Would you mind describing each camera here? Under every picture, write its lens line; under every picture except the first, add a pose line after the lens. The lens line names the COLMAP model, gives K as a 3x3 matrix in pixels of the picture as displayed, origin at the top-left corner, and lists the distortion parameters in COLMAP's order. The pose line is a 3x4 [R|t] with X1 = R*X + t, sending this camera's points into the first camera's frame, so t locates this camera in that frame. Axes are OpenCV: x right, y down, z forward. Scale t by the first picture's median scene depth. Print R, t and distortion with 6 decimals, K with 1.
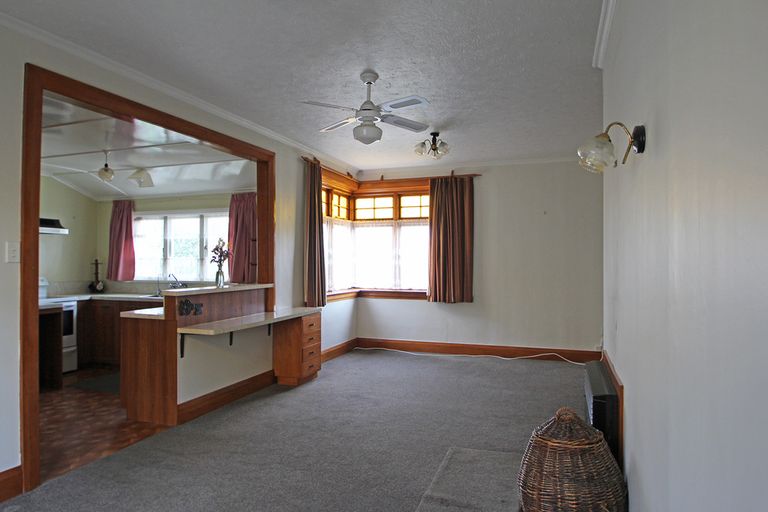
lens RADIAL K [[530.4, 0, 387.5], [0, 530.4, 252.3], [0, 0, 1]] dist [-0.028101, 0.002747]
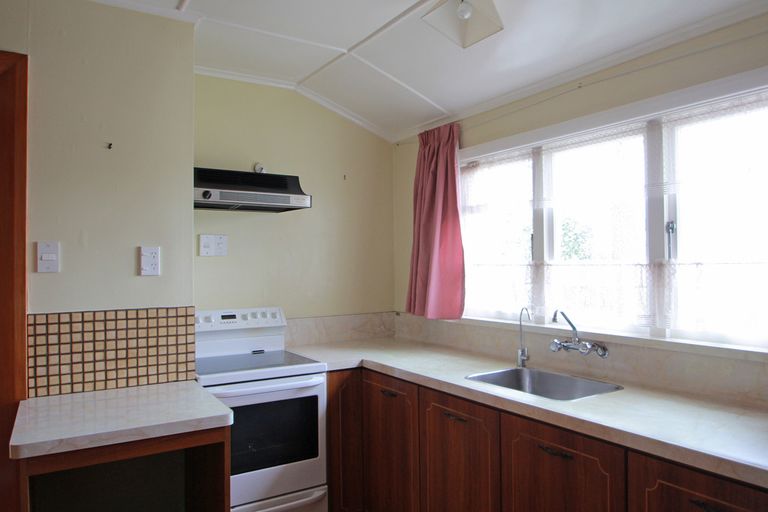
lens RADIAL K [[530.4, 0, 382.0], [0, 530.4, 252.8], [0, 0, 1]] dist [-0.028101, 0.002747]
pose [[0.788753, -0.019025, -0.614416, -0.274201], [0.017486, 0.999811, -0.008511, 0.005254], [0.614462, -0.004031, 0.788936, 0.628933]]
